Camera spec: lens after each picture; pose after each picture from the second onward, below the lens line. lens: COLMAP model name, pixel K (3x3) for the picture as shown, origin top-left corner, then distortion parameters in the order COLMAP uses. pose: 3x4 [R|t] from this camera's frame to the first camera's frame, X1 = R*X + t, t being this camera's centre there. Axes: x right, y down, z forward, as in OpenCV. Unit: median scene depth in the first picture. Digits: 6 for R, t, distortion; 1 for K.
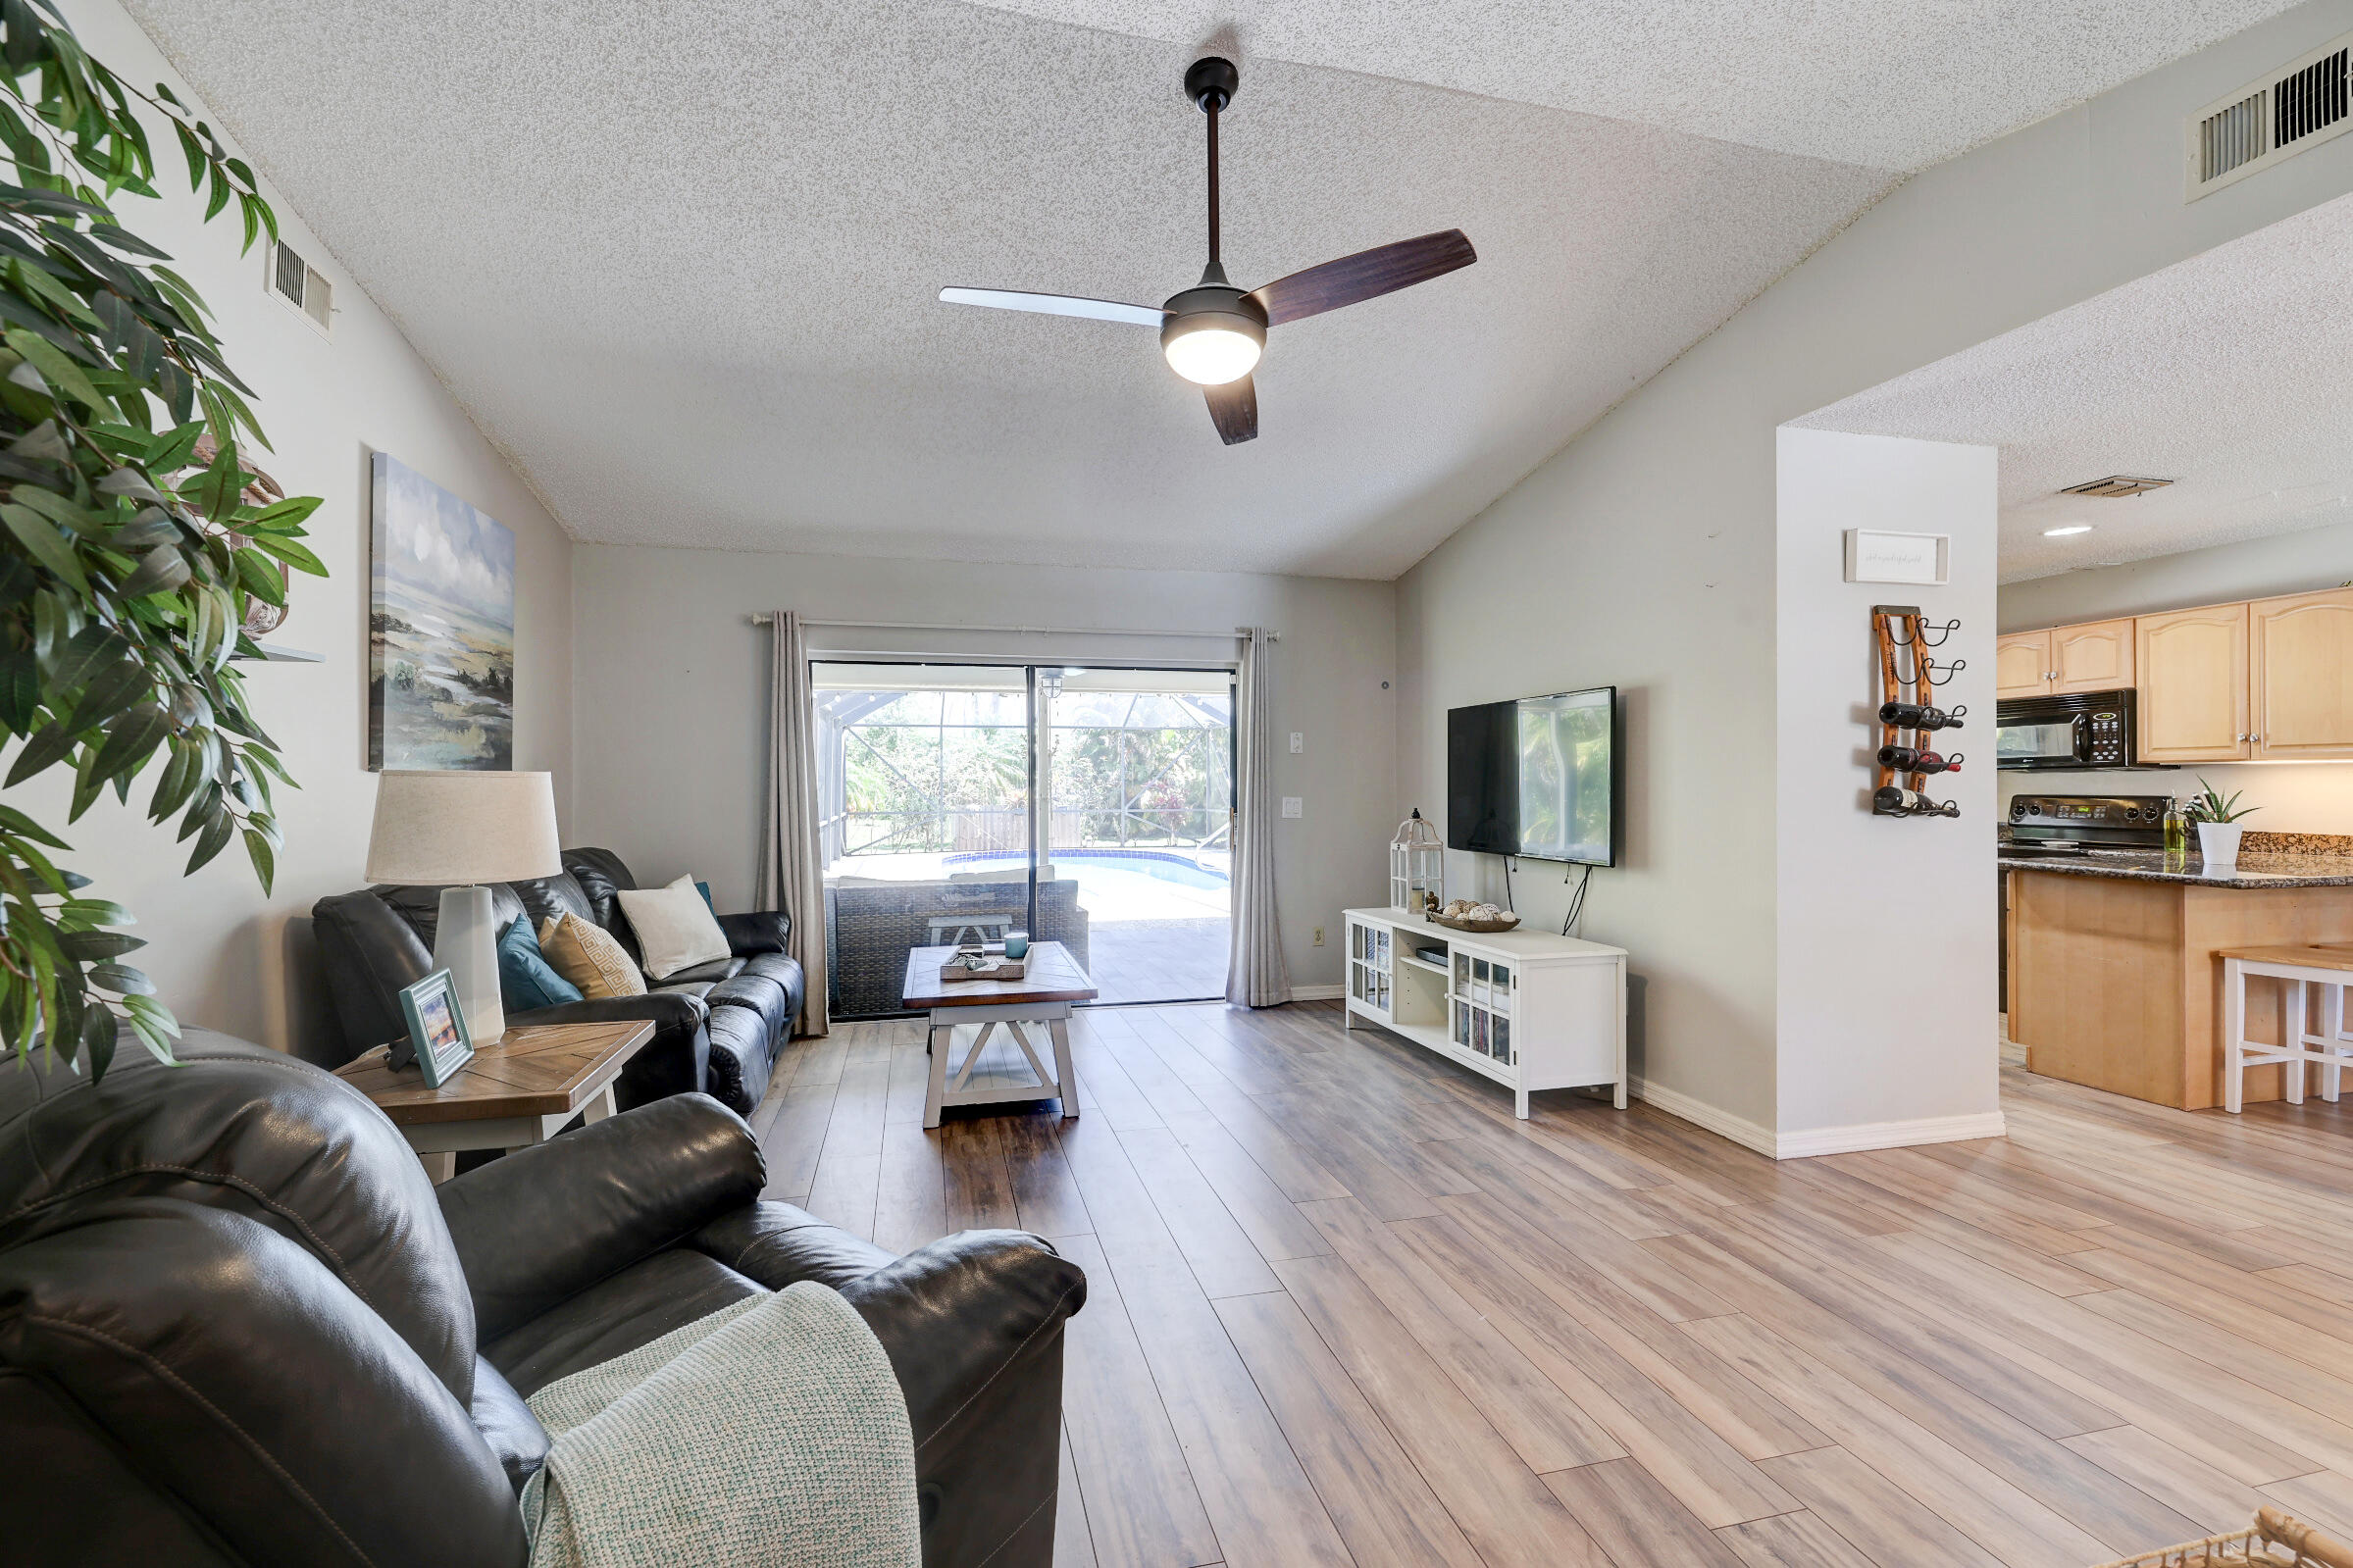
lens RADIAL K [[983.8, 0, 1180.1], [0, 983.8, 785.6], [0, 0, 1]] dist [0.001090, -0.000336]
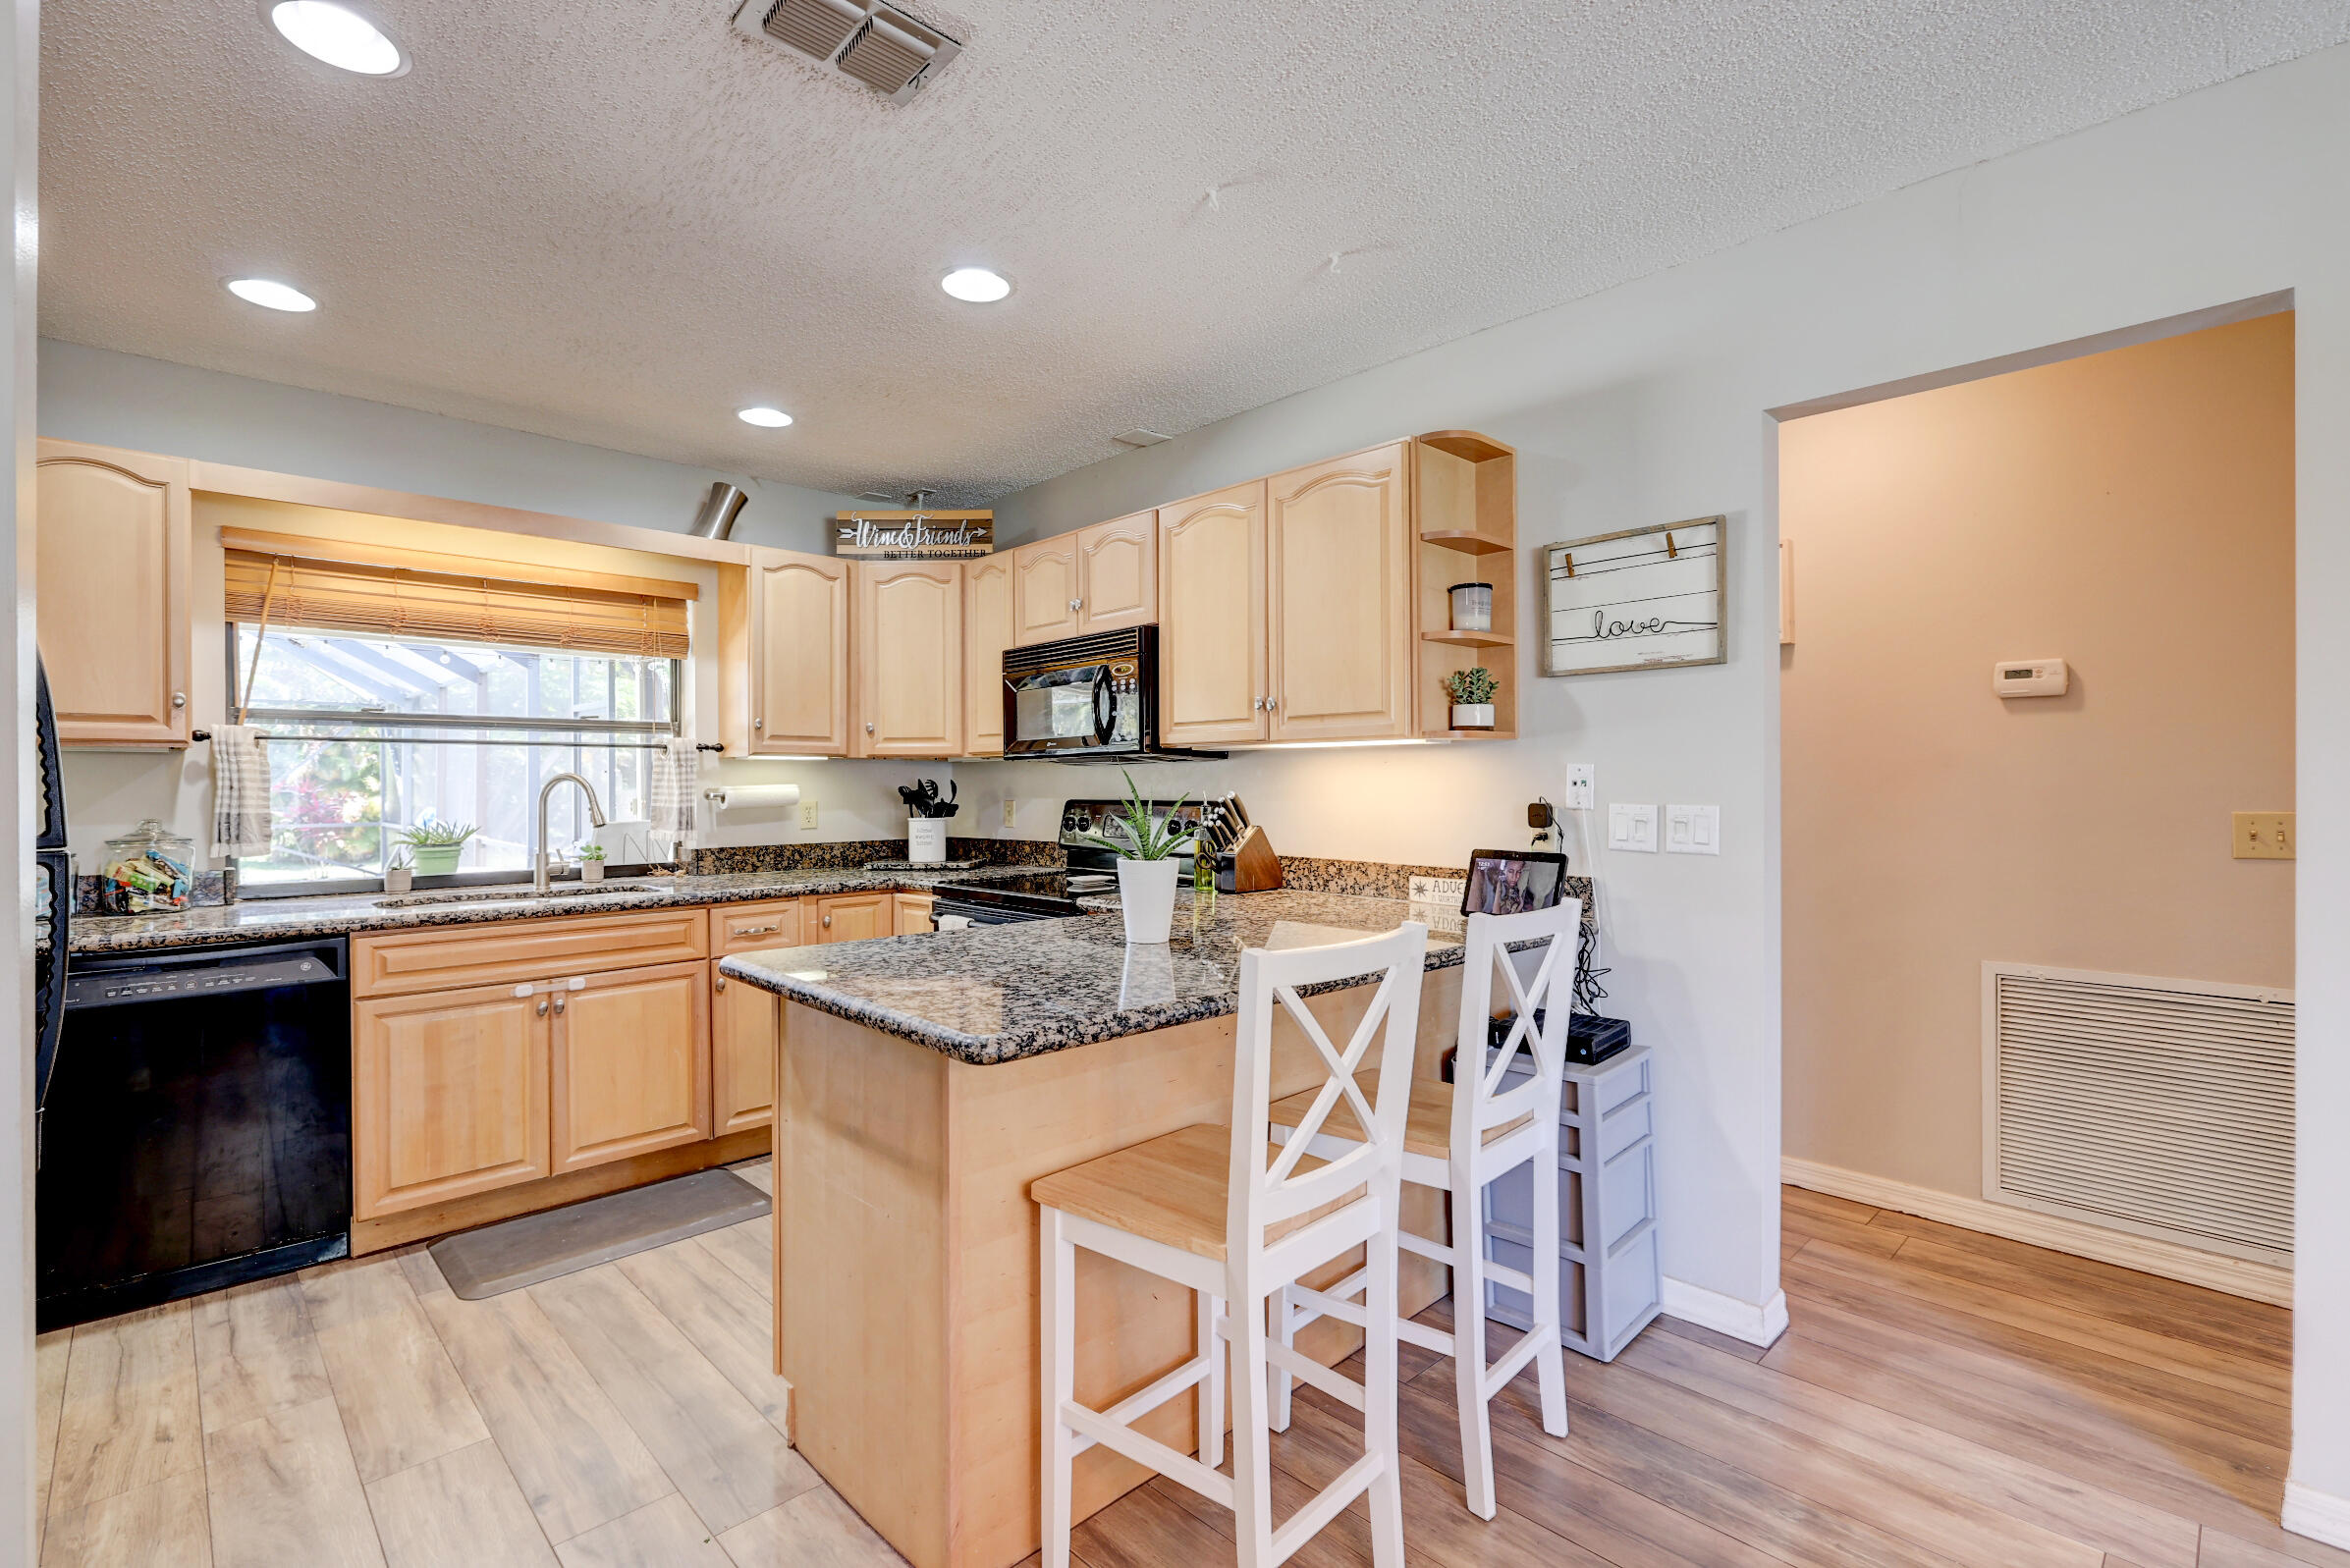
lens RADIAL K [[1045.1, 0, 1170.0], [0, 1045.1, 783.7], [0, 0, 1]] dist [0.000061, -0.000002]
pose [[0.869720, -0.002135, 0.493541, 0.716422], [0.004597, 0.999982, -0.003776, 0.001985], [-0.493524, 0.005553, 0.869714, 0.474916]]
